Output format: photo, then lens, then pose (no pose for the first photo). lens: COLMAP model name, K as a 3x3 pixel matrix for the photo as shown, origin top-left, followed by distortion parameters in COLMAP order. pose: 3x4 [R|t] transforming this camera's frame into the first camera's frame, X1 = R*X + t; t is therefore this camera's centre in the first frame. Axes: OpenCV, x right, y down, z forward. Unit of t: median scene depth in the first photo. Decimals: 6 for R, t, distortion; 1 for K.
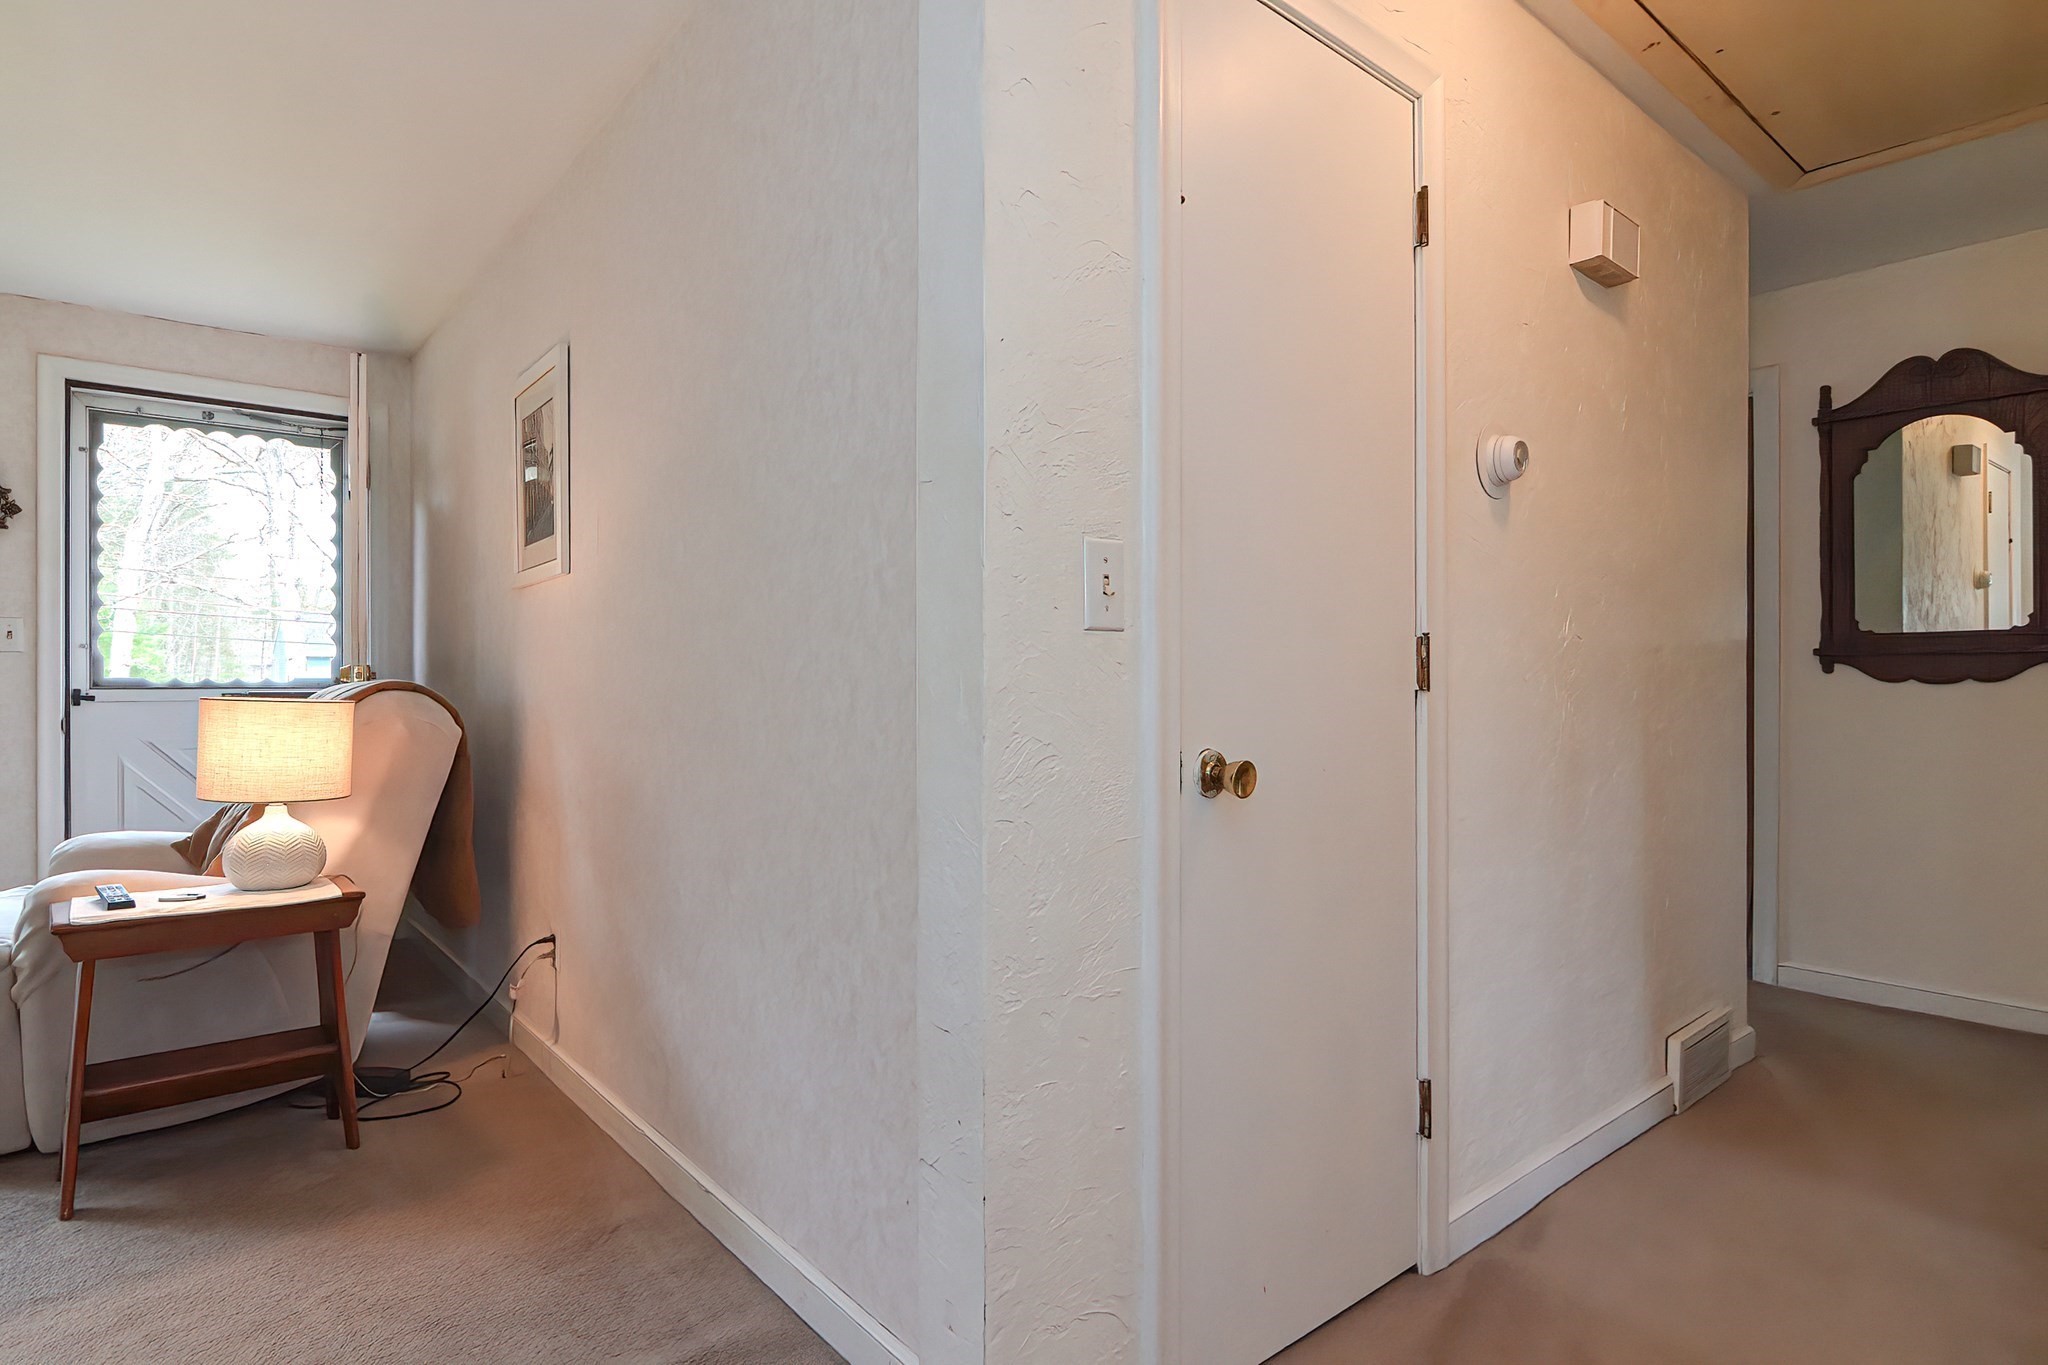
lens RADIAL K [[1124.9, 0, 1009.5], [0, 1124.9, 698.5], [0, 0, 1]] dist [-0.026025, 0.000186]
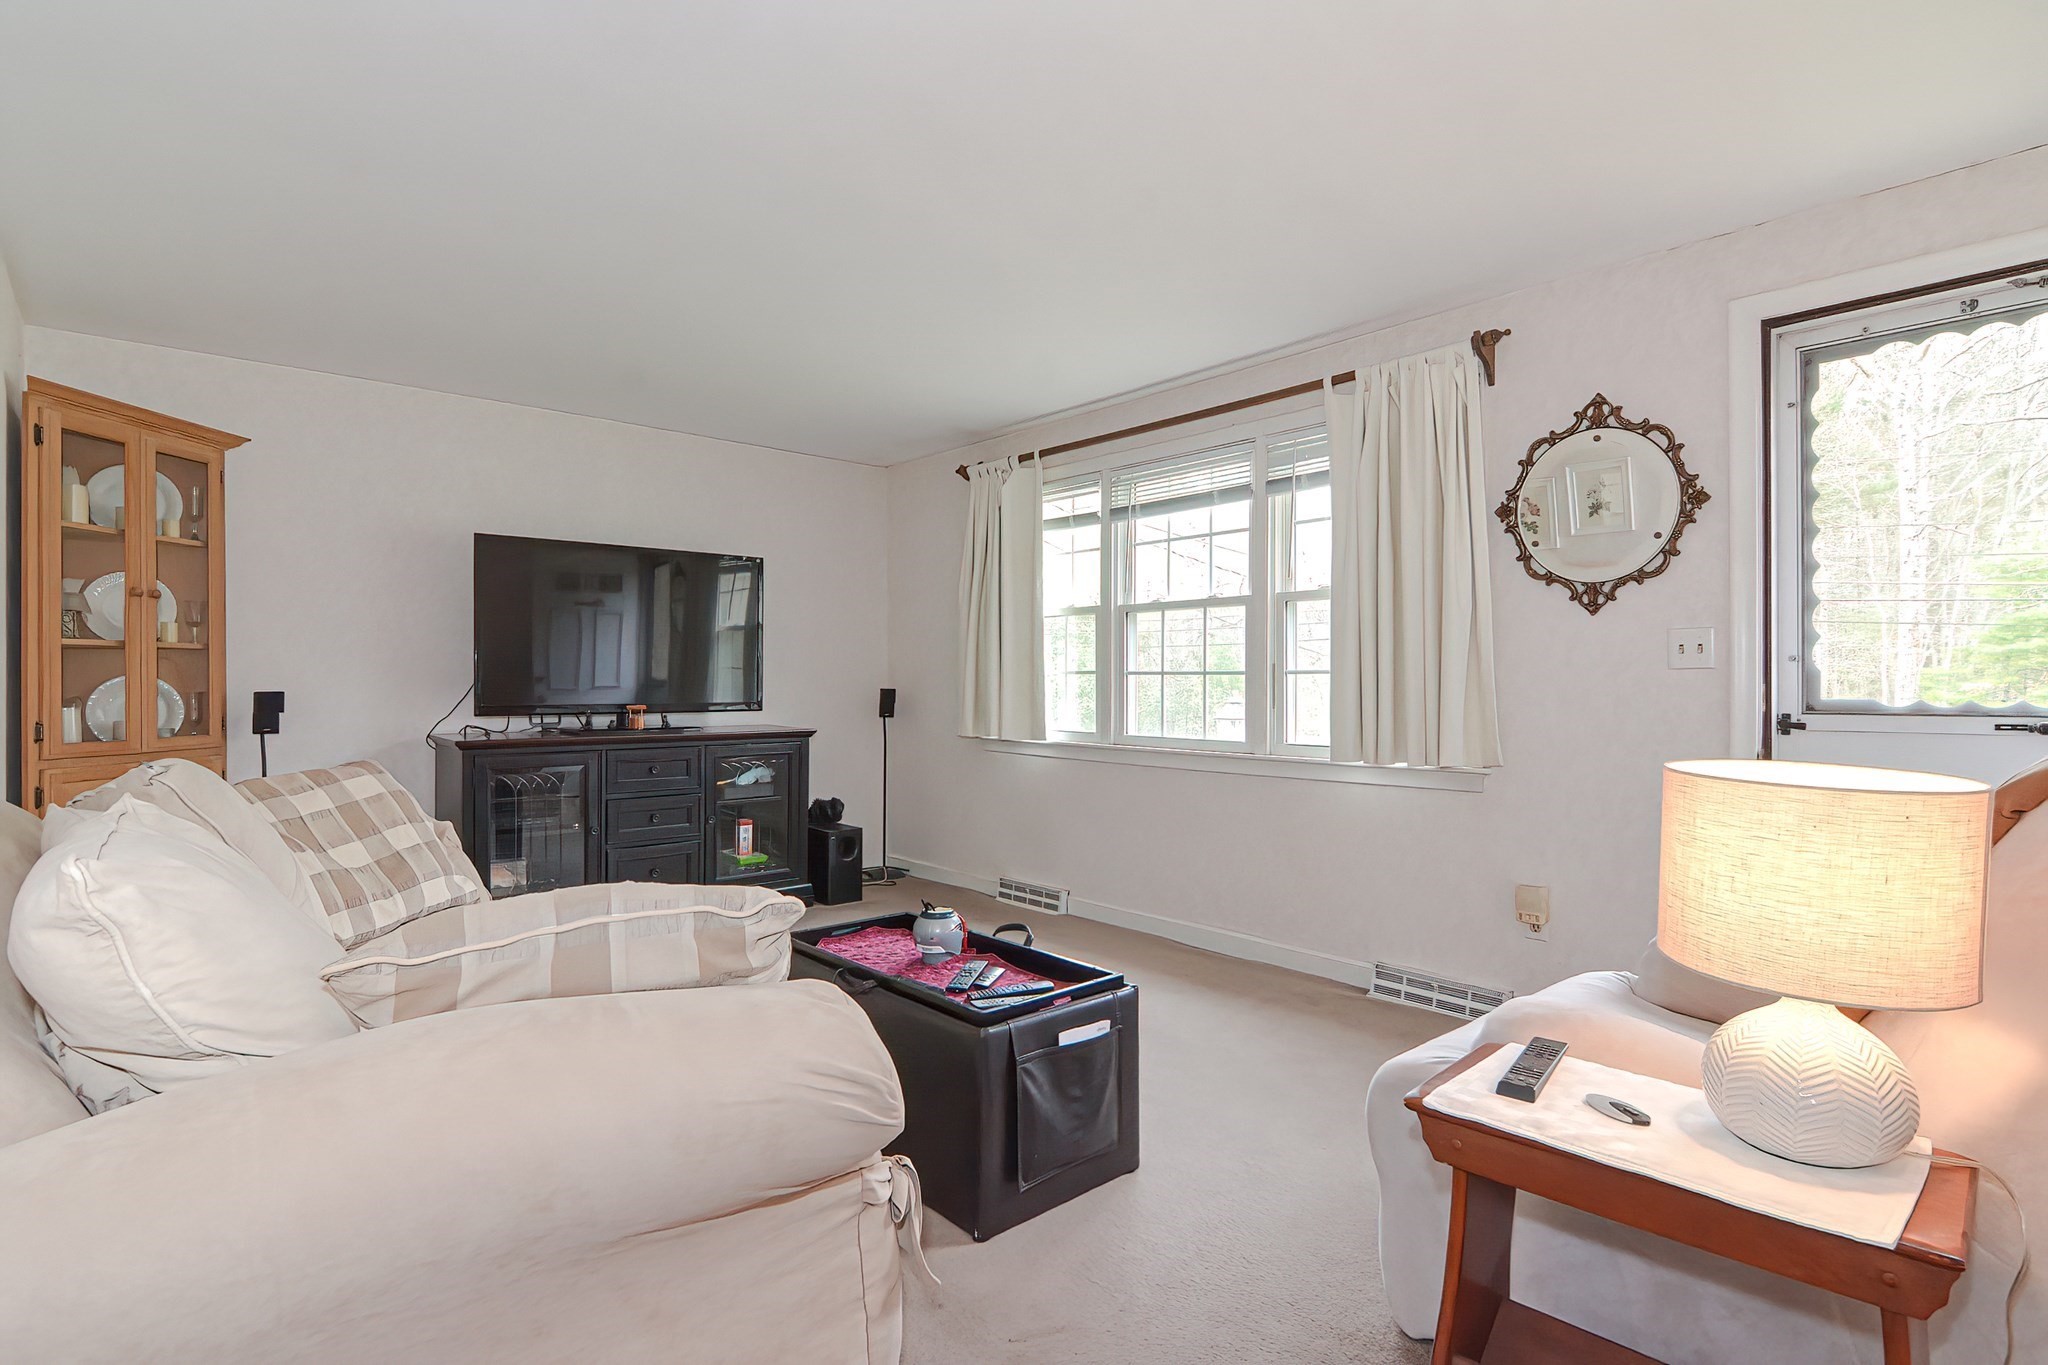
lens RADIAL K [[992.1, 0, 1114.1], [0, 992.1, 688.5], [0, 0, 1]] dist [-0.004807, -0.008957]
pose [[0.053901, 0.005126, -0.998533, -0.171579], [-0.004778, 0.999977, 0.004875, -0.027502], [0.998535, 0.004508, 0.053924, 0.484799]]
